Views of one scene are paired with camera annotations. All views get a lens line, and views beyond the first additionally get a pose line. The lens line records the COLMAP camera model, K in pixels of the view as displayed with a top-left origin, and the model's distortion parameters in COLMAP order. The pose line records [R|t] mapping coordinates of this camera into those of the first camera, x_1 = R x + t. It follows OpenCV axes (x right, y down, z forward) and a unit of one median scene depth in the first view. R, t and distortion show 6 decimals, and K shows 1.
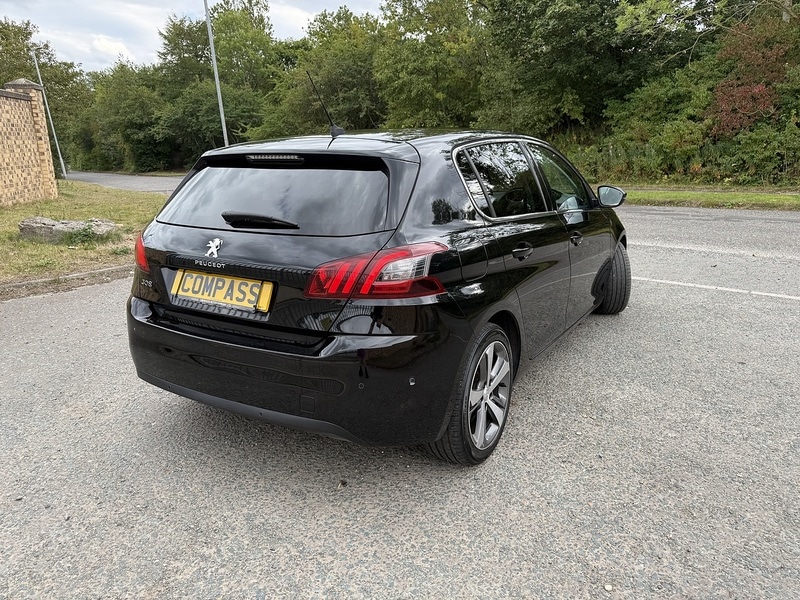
lens RADIAL K [[566.3, 0, 397.4], [0, 566.3, 301.9], [0, 0, 1]] dist [0.029803, -0.035944]
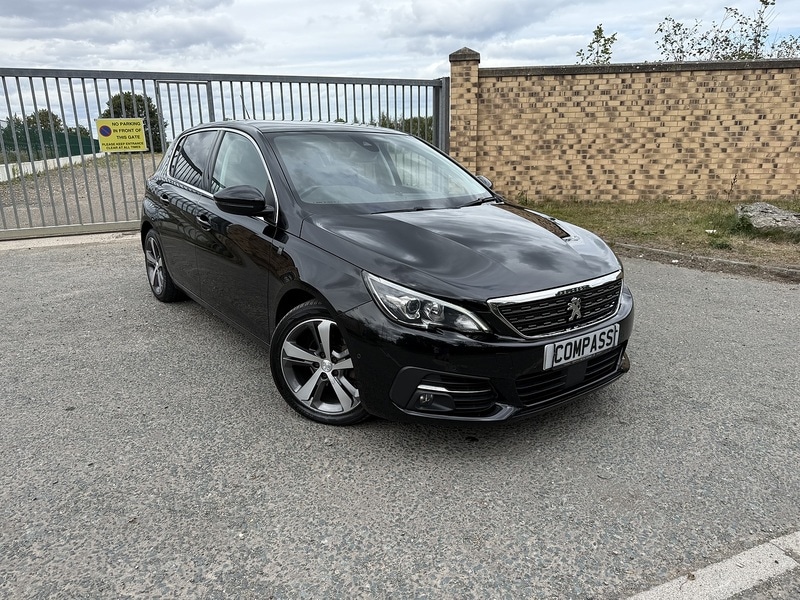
lens RADIAL K [[566.3, 0, 396.0], [0, 566.3, 302.2], [0, 0, 1]] dist [0.029803, -0.035944]
pose [[-0.359634, 0.267852, -0.893823, 0.690202], [-0.239807, 0.899206, 0.365953, -0.264846], [0.901752, 0.345954, -0.259152, 0.969870]]
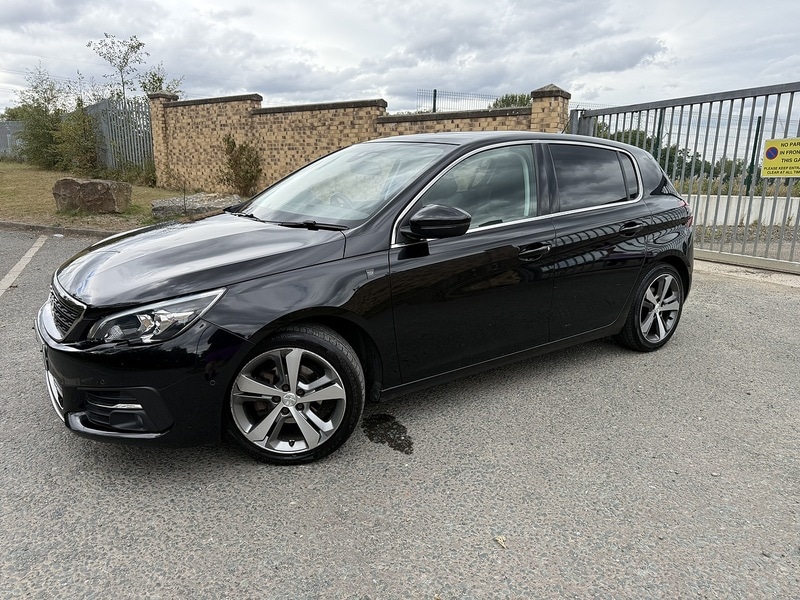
lens RADIAL K [[566.3, 0, 399.0], [0, 566.3, 303.3], [0, 0, 1]] dist [0.029803, -0.035944]
pose [[-0.922818, -0.091157, 0.374296, -0.157737], [0.099135, 0.882687, 0.459386, -0.312978], [-0.372262, 0.461036, -0.805523, 1.235670]]
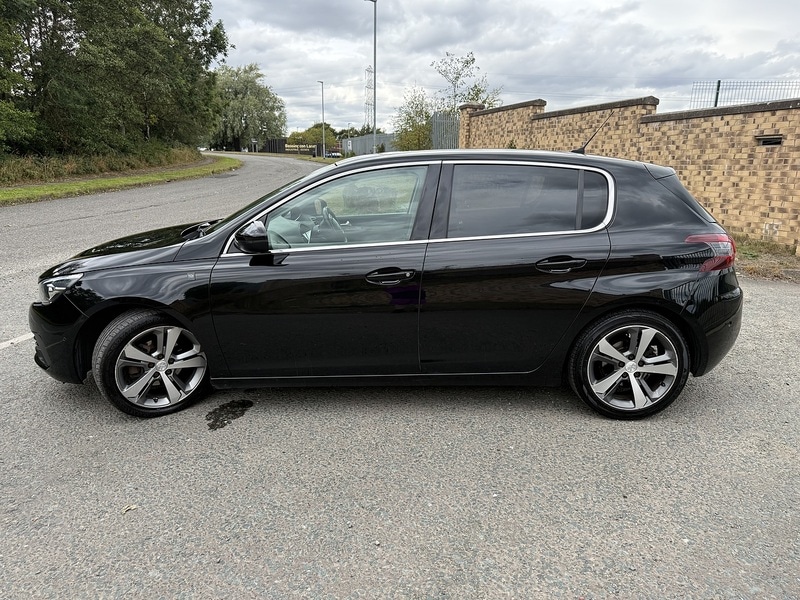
lens RADIAL K [[566.3, 0, 401.6], [0, 566.3, 303.2], [0, 0, 1]] dist [0.029803, -0.035944]
pose [[-0.513263, -0.201525, 0.834235, -0.506289], [0.223389, 0.907164, 0.356583, -0.258688], [-0.828648, 0.369380, -0.420595, 0.960913]]
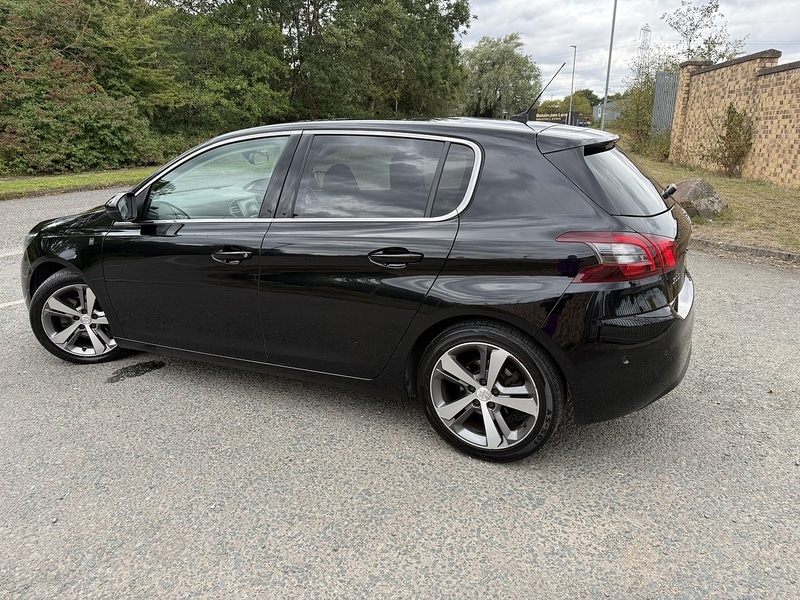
lens RADIAL K [[566.3, 0, 399.9], [0, 566.3, 299.5], [0, 0, 1]] dist [0.029803, -0.035944]
pose [[-0.100238, -0.271196, 0.957290, -0.558163], [0.266886, 0.919548, 0.288449, -0.168461], [-0.958501, 0.284401, -0.019795, 0.631283]]
